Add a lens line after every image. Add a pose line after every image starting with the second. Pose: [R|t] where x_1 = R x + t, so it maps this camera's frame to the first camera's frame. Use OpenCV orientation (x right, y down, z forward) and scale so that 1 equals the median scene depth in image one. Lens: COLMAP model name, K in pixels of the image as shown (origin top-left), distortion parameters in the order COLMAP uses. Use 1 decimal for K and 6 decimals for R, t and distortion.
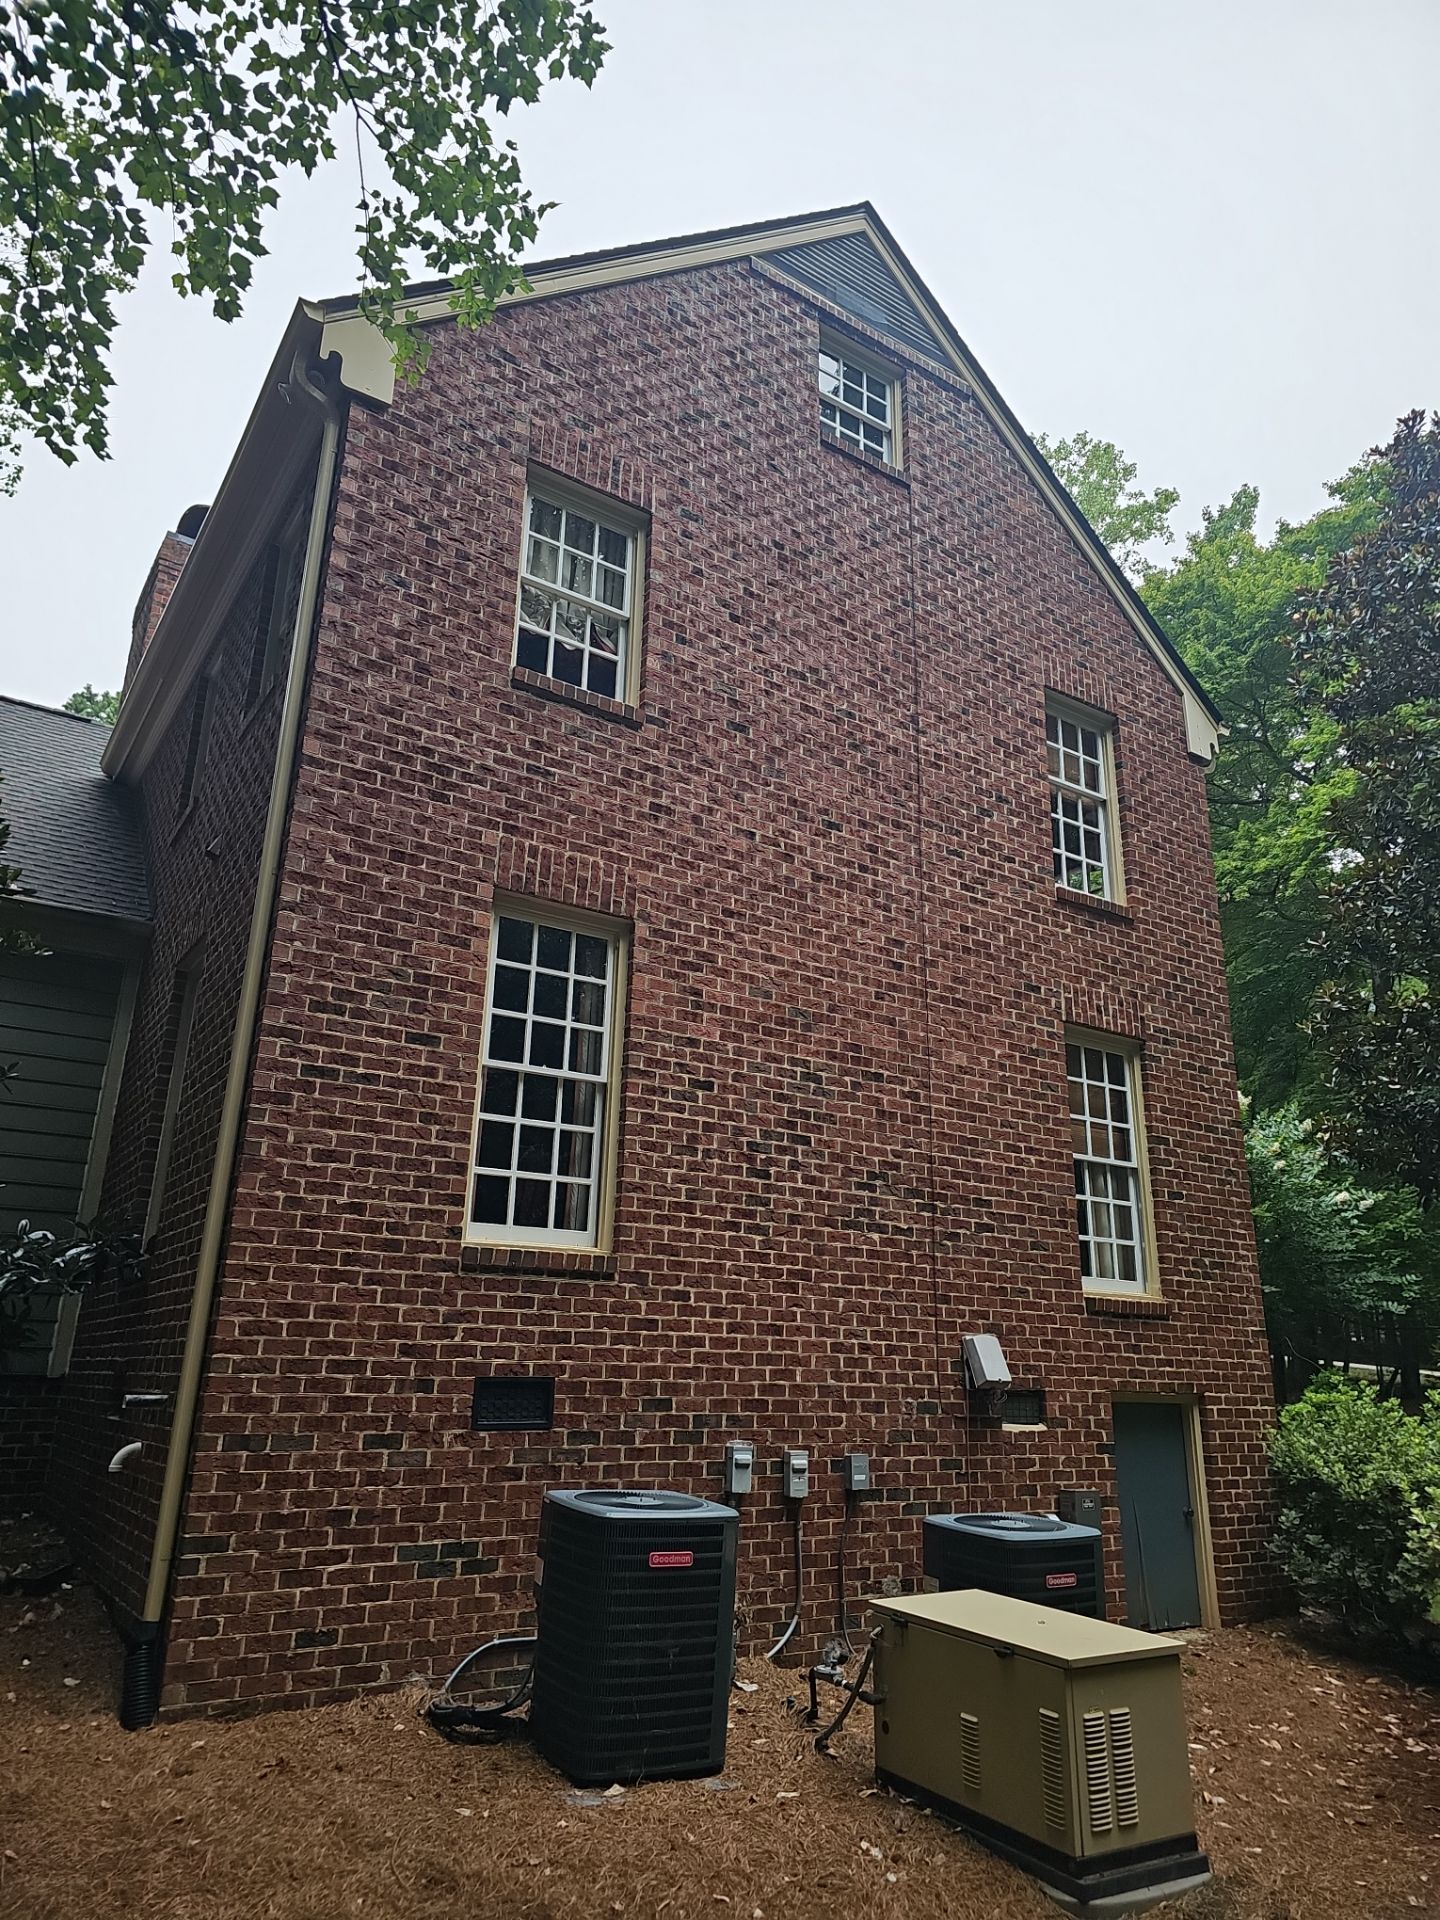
lens RADIAL K [[1252.4, 0, 720.0], [0, 1252.4, 960.0], [0, 0, 1]] dist [0.038376, 0.000483]
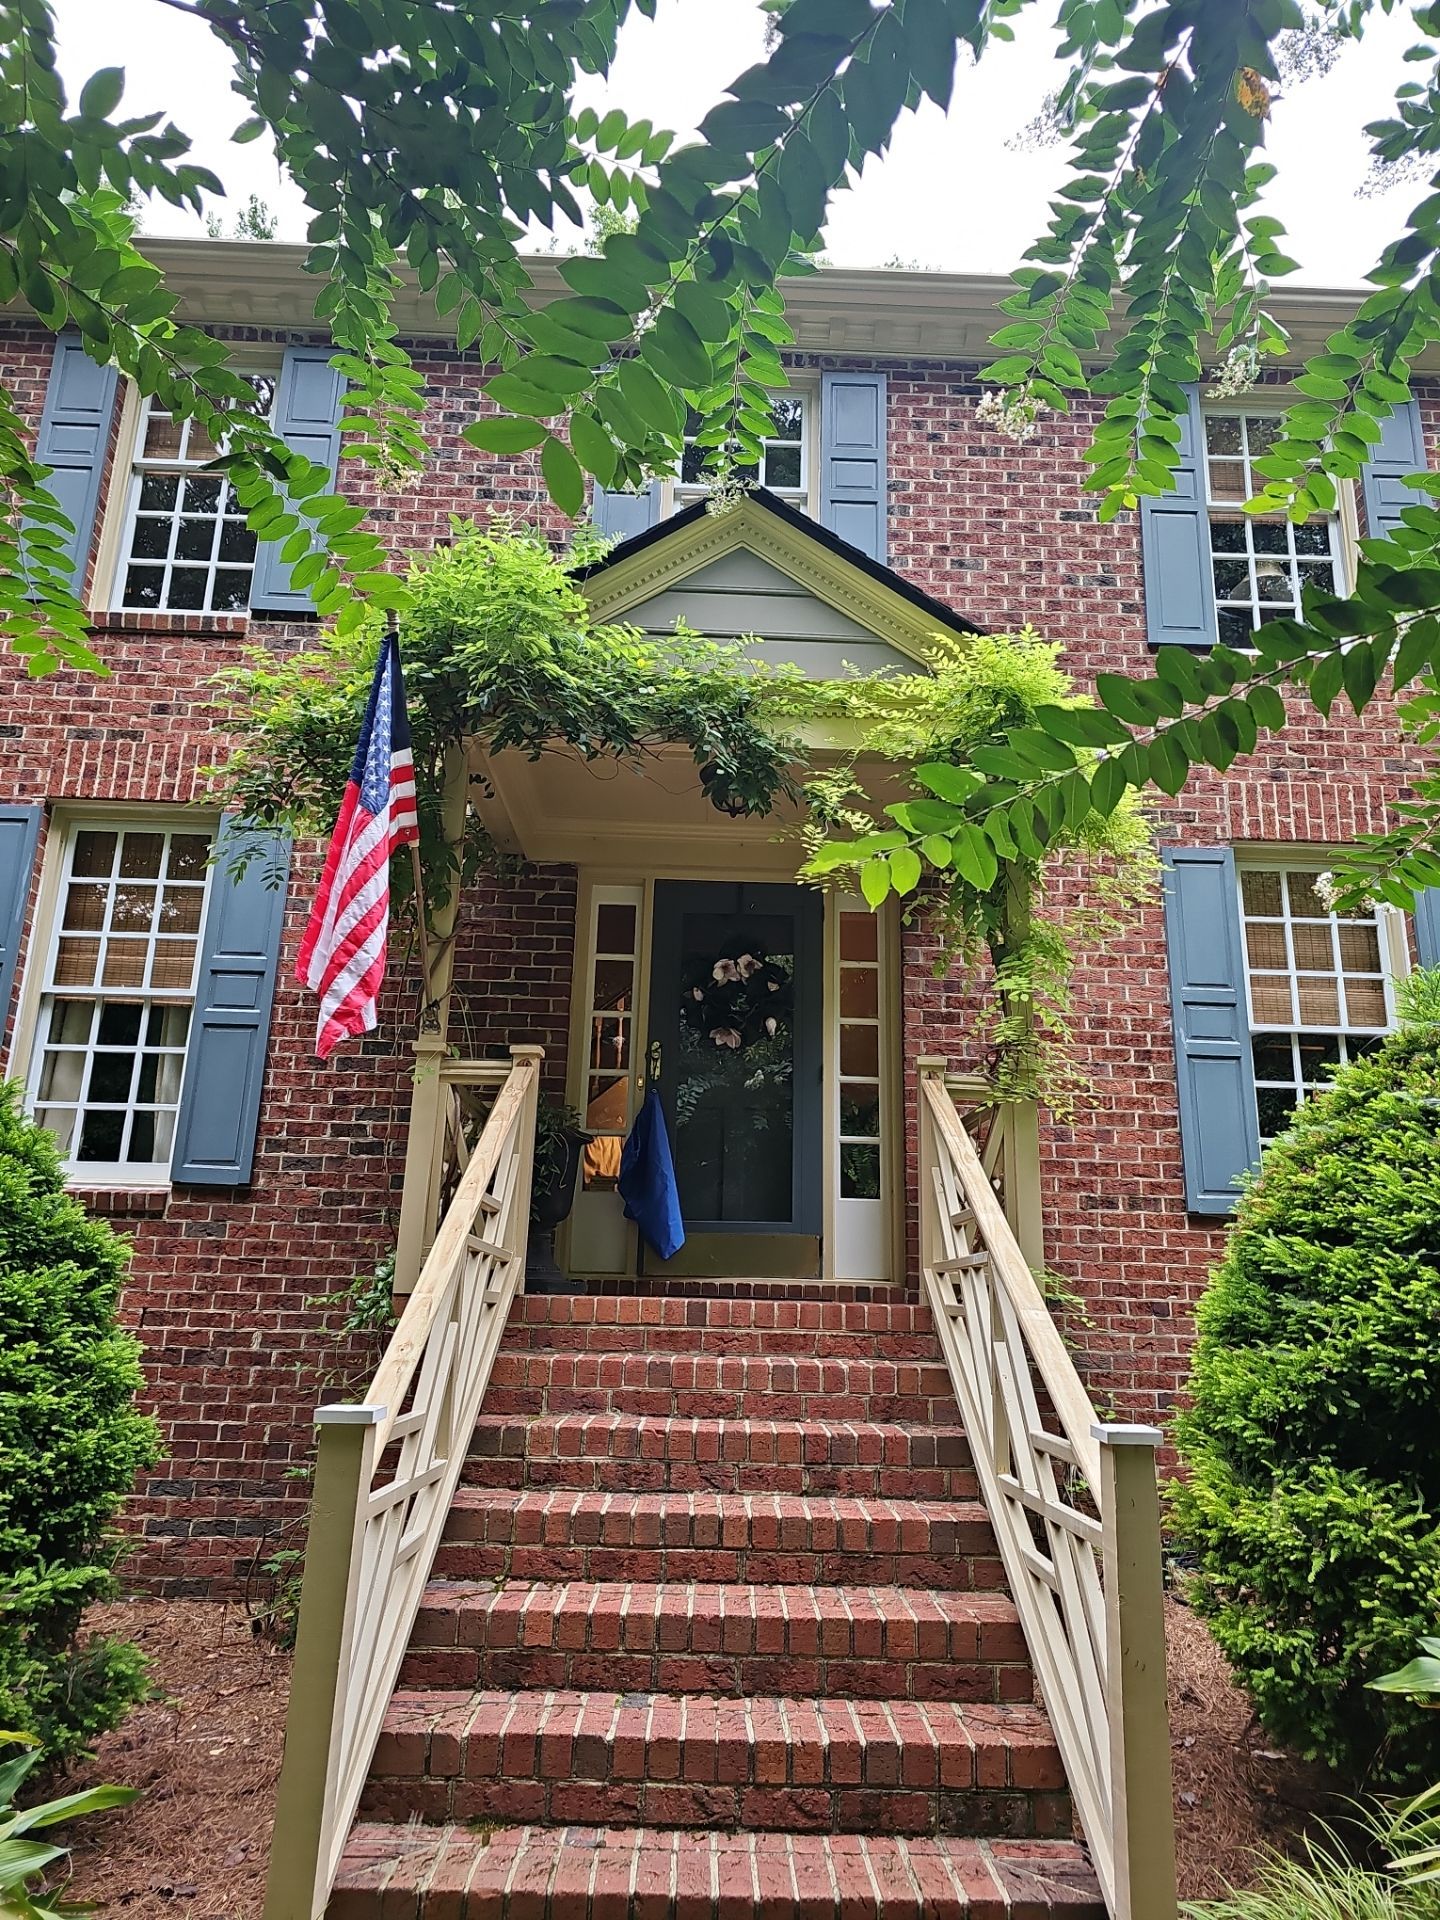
lens RADIAL K [[1252.4, 0, 720.0], [0, 1252.4, 960.0], [0, 0, 1]] dist [0.038376, 0.000483]
pose [[0.843380, -0.151223, -0.515598, 0.696085], [0.160722, 0.986644, -0.026482, 0.160471], [0.512716, -0.060534, 0.856422, 0.445260]]
